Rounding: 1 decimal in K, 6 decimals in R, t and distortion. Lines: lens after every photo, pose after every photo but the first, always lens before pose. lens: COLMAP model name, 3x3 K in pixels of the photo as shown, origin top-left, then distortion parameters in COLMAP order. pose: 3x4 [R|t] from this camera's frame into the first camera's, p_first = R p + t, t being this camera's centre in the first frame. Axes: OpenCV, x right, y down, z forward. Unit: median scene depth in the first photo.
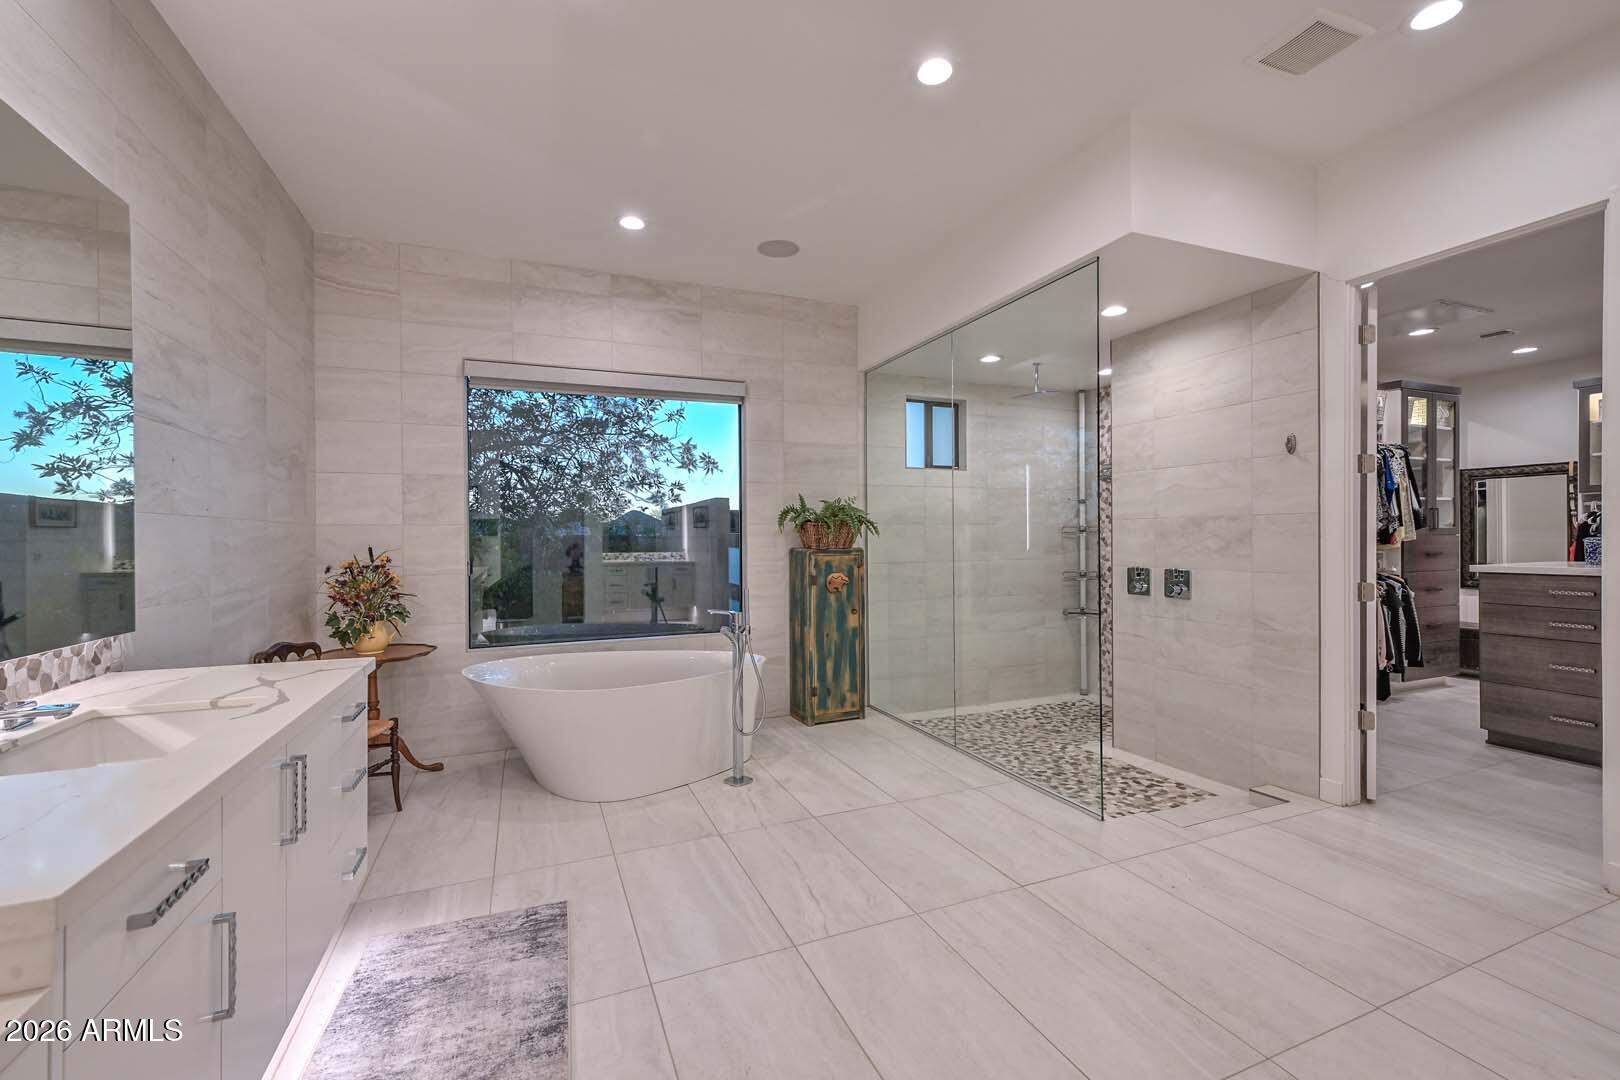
lens RADIAL K [[684.0, 0, 815.7], [0, 684.0, 545.8], [0, 0, 1]] dist [-0.023897, 0.016205]
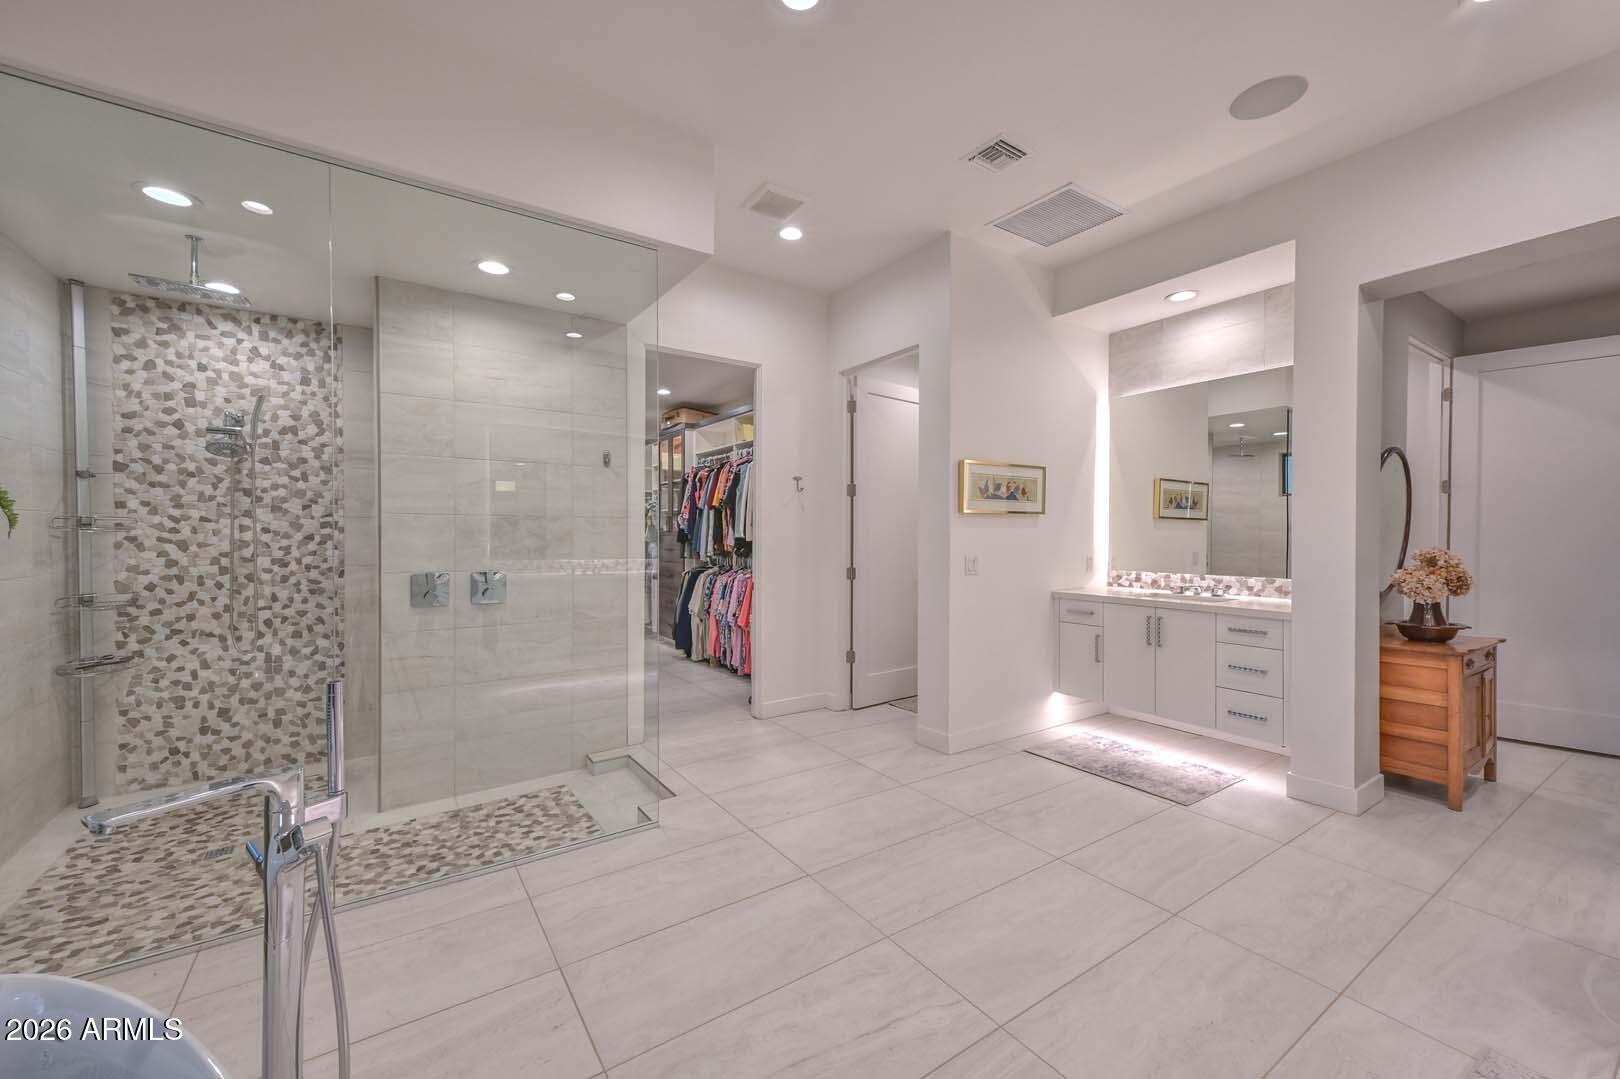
lens RADIAL K [[638.6, 0, 815.3], [0, 638.6, 541.3], [0, 0, 1]] dist [0.019040, 0.000501]
pose [[-0.188163, 0.000005, 0.982138, -0.399972], [0.011893, 0.999927, 0.002274, -0.002890], [-0.982066, 0.012109, -0.188149, 0.719502]]
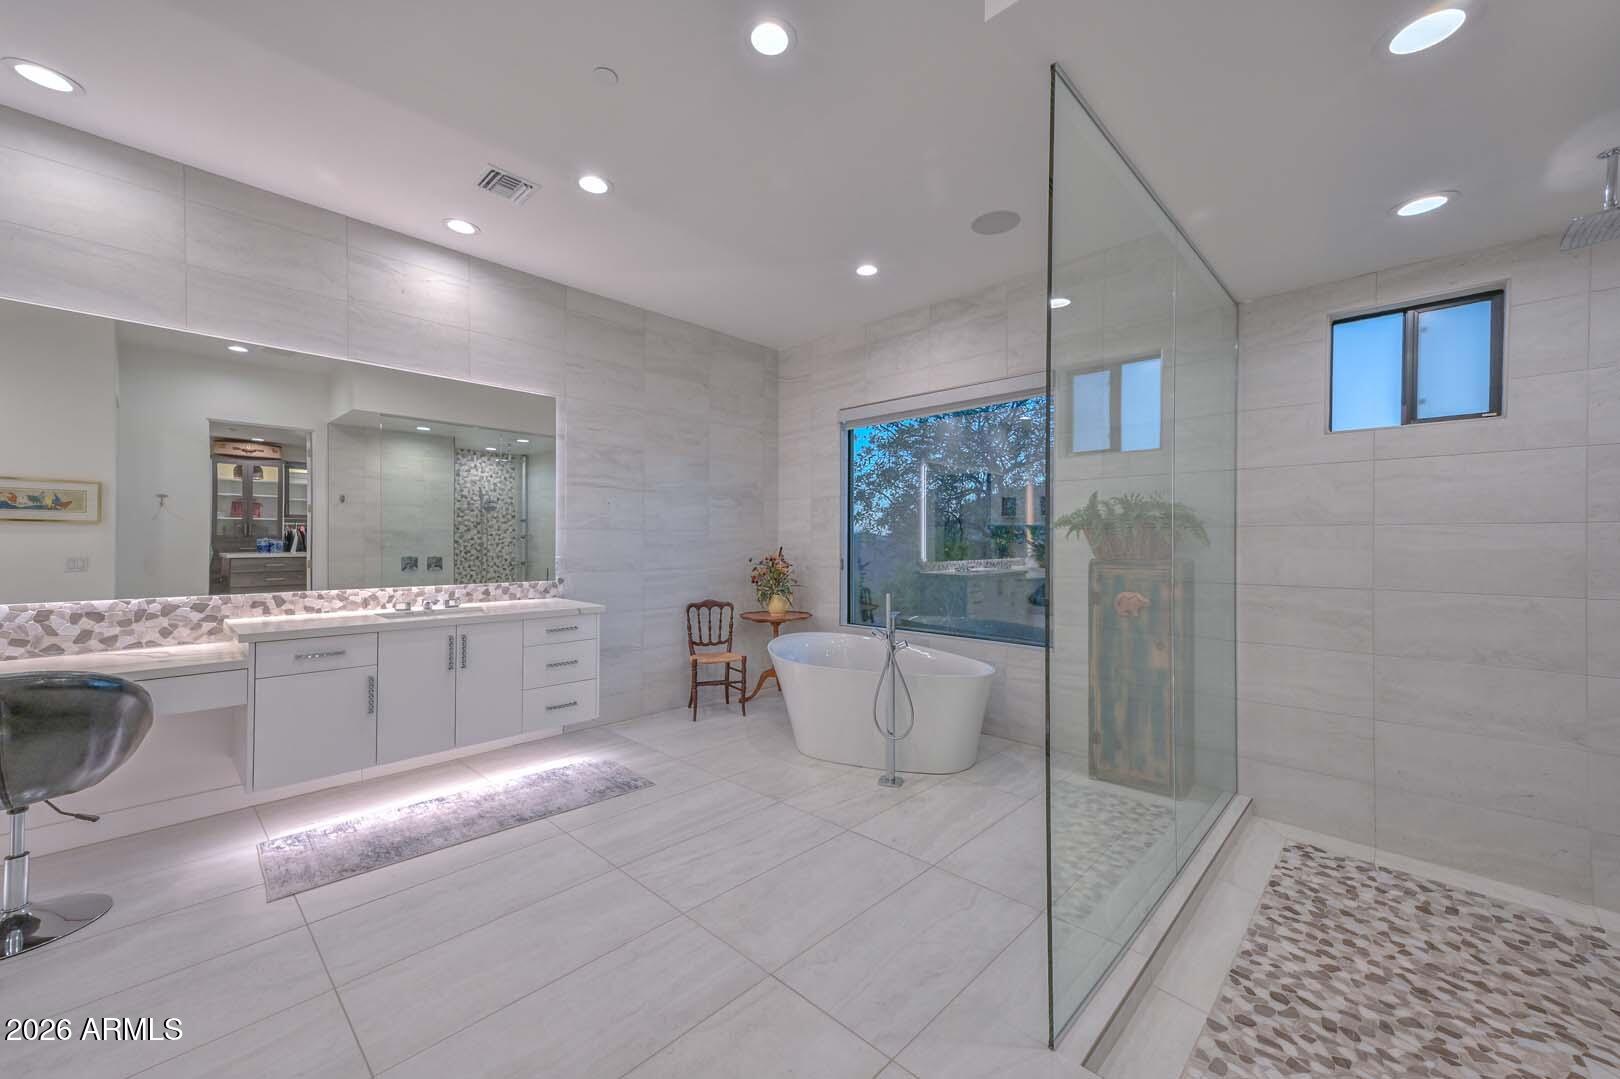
lens RADIAL K [[638.6, 0, 815.3], [0, 638.6, 541.3], [0, 0, 1]] dist [0.019040, 0.000501]
pose [[0.389546, 0.008295, -0.920970, 0.637369], [-0.018039, 0.999836, 0.001376, -0.012451], [0.920830, 0.016077, 0.389632, 0.456236]]
